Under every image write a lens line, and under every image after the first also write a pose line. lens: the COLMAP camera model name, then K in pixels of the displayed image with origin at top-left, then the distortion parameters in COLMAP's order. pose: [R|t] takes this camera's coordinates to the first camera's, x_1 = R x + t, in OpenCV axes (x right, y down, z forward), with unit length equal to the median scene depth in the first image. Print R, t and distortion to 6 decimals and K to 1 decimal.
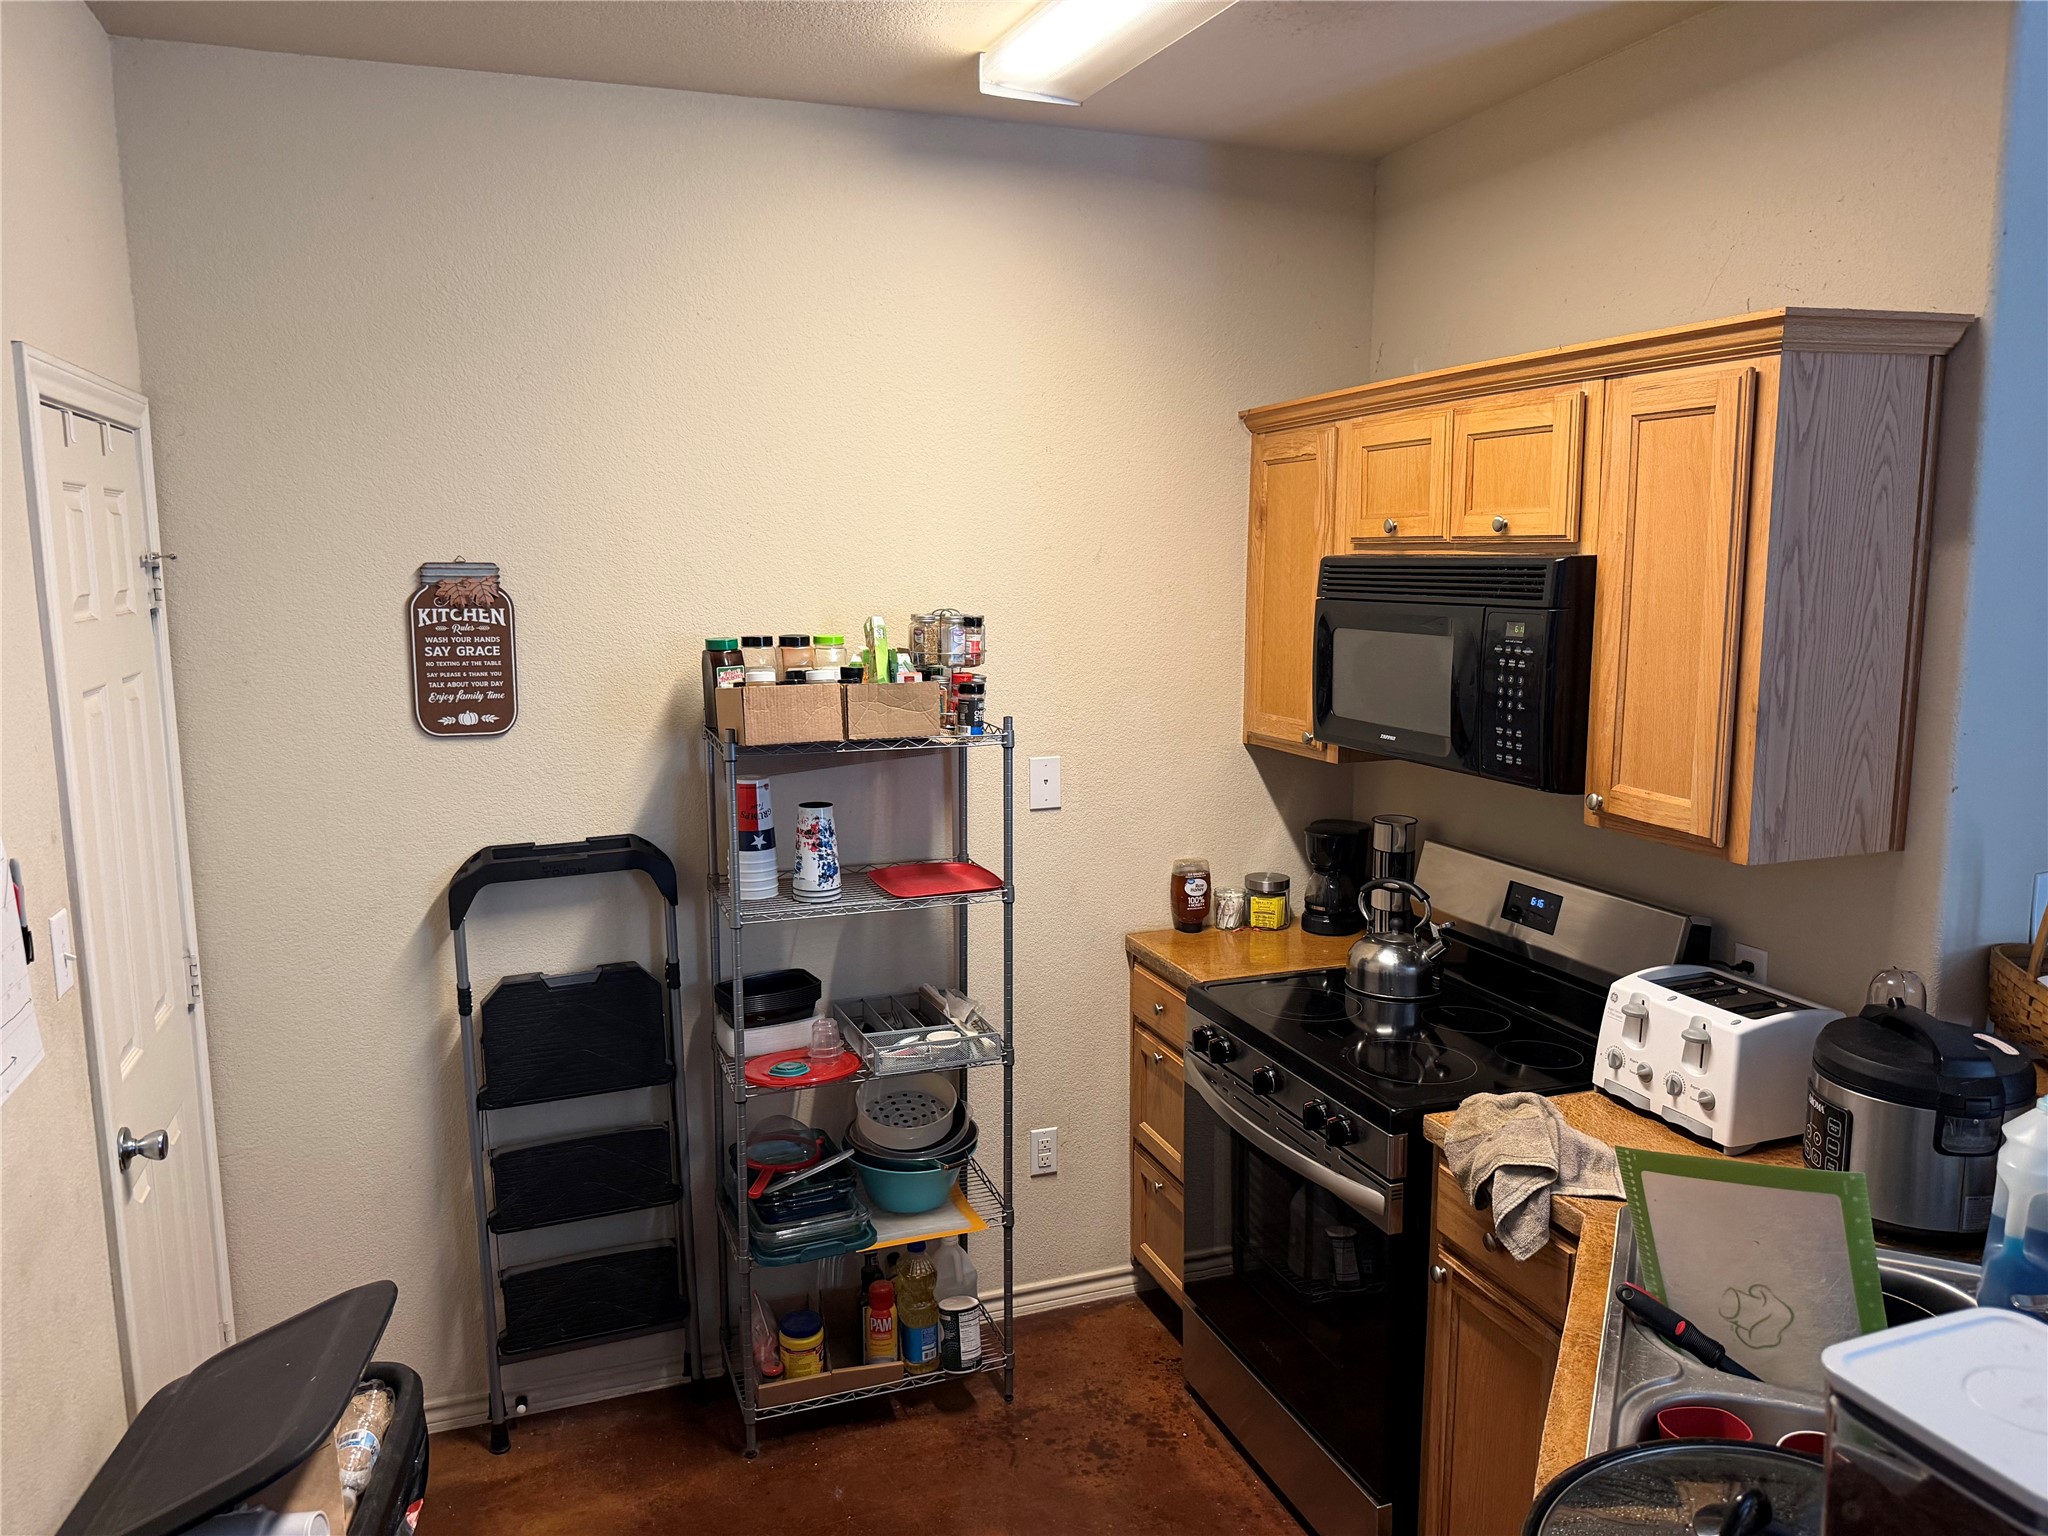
lens RADIAL K [[1427.2, 0, 1023.8], [0, 1427.2, 764.7], [0, 0, 1]] dist [0.008300, -0.000645]
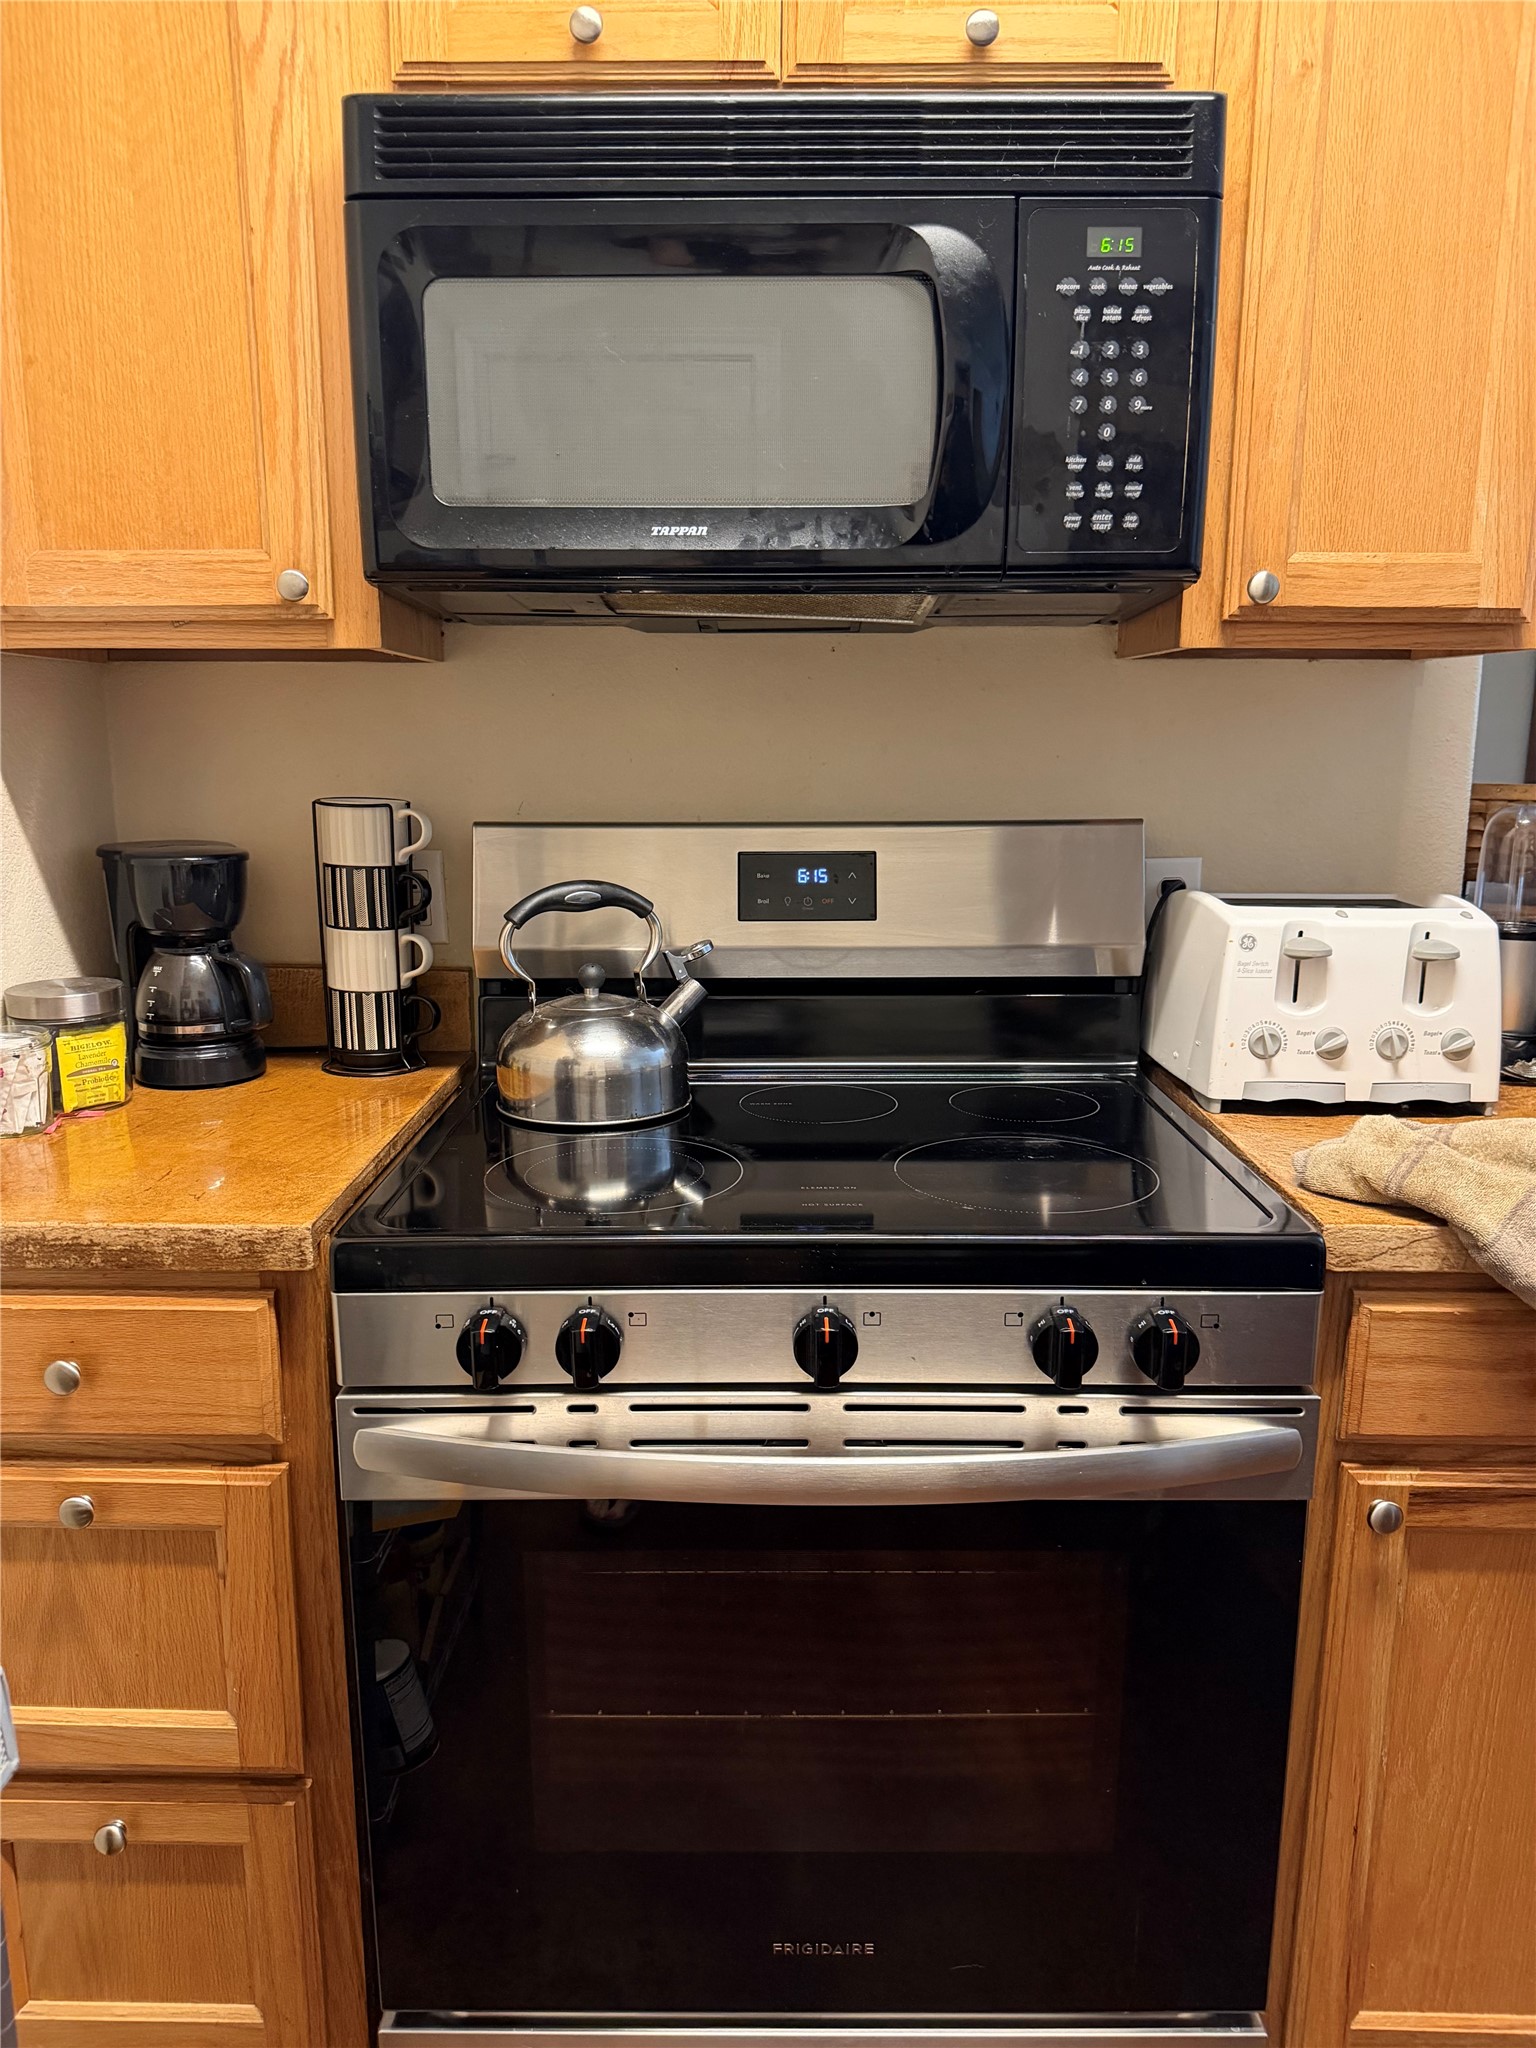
lens RADIAL K [[1427.2, 0, 772.3], [0, 1427.2, 1029.7], [0, 0, 1]] dist [0.008300, -0.000645]
pose [[0.360367, -0.176571, 0.915947, -0.198795], [0.130108, 0.981837, 0.138084, 0.088441], [-0.923692, 0.069411, 0.376795, 0.934389]]
